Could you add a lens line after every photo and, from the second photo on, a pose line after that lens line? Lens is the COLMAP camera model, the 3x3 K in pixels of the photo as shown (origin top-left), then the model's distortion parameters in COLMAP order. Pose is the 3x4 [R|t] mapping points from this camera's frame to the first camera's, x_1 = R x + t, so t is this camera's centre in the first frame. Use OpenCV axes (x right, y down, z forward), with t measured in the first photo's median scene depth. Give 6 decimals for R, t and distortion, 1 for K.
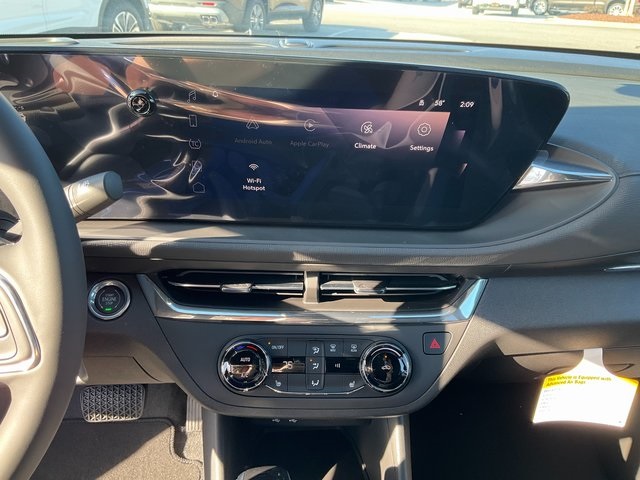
lens RADIAL K [[520.9, 0, 320.8], [0, 520.9, 234.2], [0, 0, 1]] dist [0.021886, -0.055555]
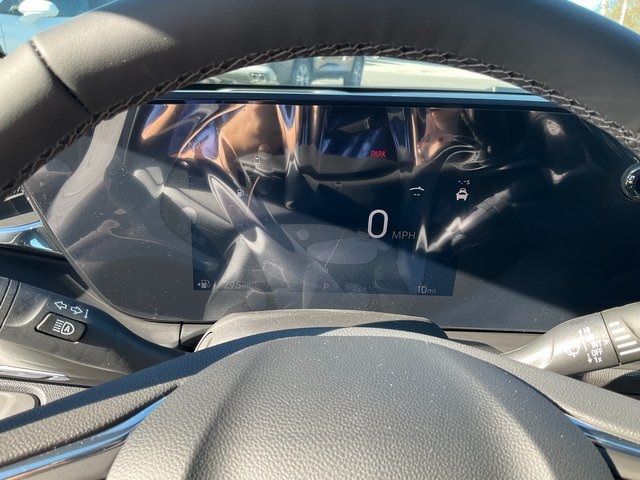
lens RADIAL K [[520.9, 0, 316.1], [0, 520.9, 237.6], [0, 0, 1]] dist [0.021886, -0.055555]
pose [[0.998947, 0.026782, -0.037258, -0.656305], [-0.030218, 0.995021, -0.094970, -0.079999], [0.034529, 0.095996, 0.994783, 0.244460]]
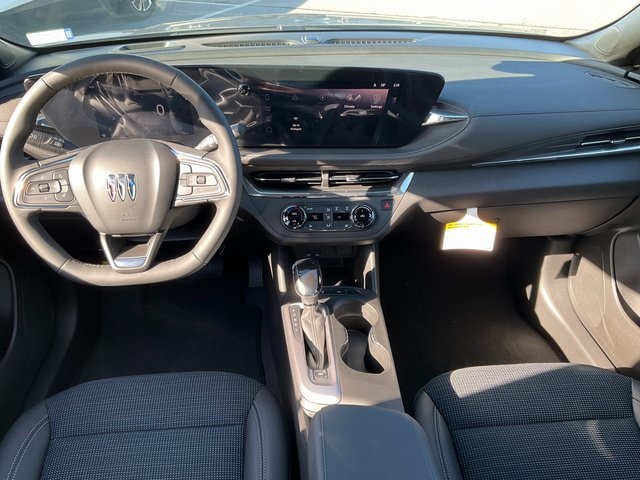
lens RADIAL K [[520.9, 0, 316.3], [0, 520.9, 242.1], [0, 0, 1]] dist [0.021886, -0.055555]
pose [[0.999274, -0.028839, -0.024905, -0.009499], [0.031511, 0.992914, 0.114578, 0.113144], [0.021424, -0.115280, 0.993102, -1.021593]]
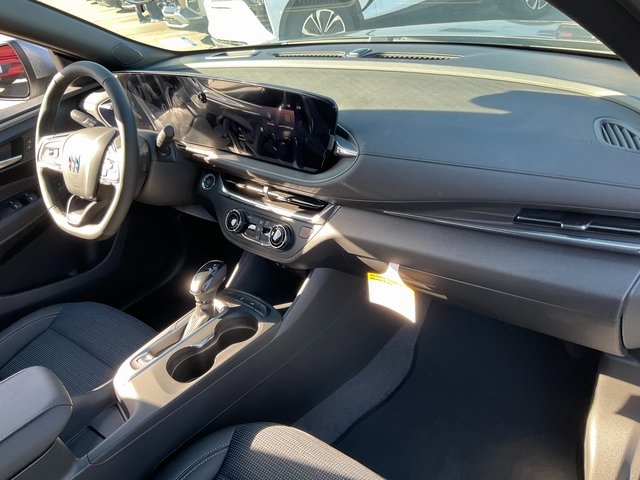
lens RADIAL K [[520.9, 0, 323.5], [0, 520.9, 237.8], [0, 0, 1]] dist [0.021886, -0.055555]
pose [[0.718850, 0.226632, -0.657185, 1.513677], [-0.159365, 0.973914, 0.161539, -0.086726], [0.676652, -0.011390, 0.736215, -0.347831]]
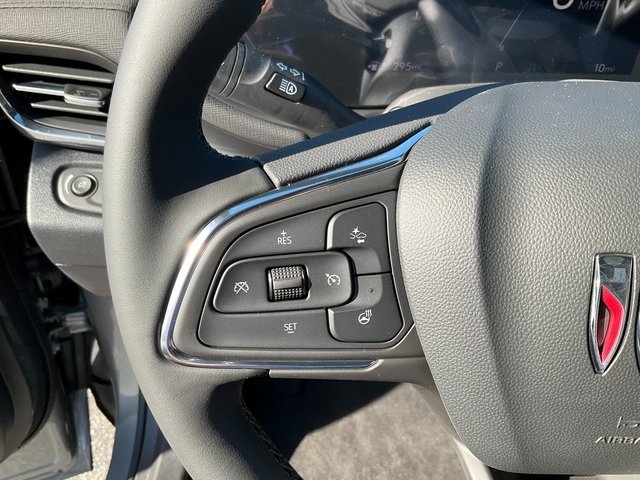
lens RADIAL K [[520.9, 0, 321.3], [0, 520.9, 237.8], [0, 0, 1]] dist [0.021886, -0.055555]
pose [[0.990545, 0.044937, -0.129620, -0.795102], [-0.017583, 0.978625, 0.204902, 0.000340], [0.136057, -0.200685, 0.970162, 0.203562]]
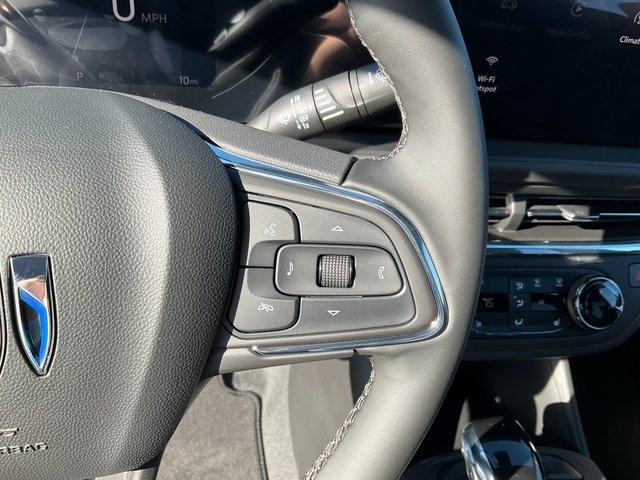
lens RADIAL K [[520.9, 0, 303.8], [0, 520.9, 236.9], [0, 0, 1]] dist [0.021886, -0.055555]
pose [[0.991648, -0.005517, 0.128856, -0.473047], [-0.016031, 0.986064, 0.165593, 0.005583], [-0.127974, -0.166276, 0.977740, 0.211819]]
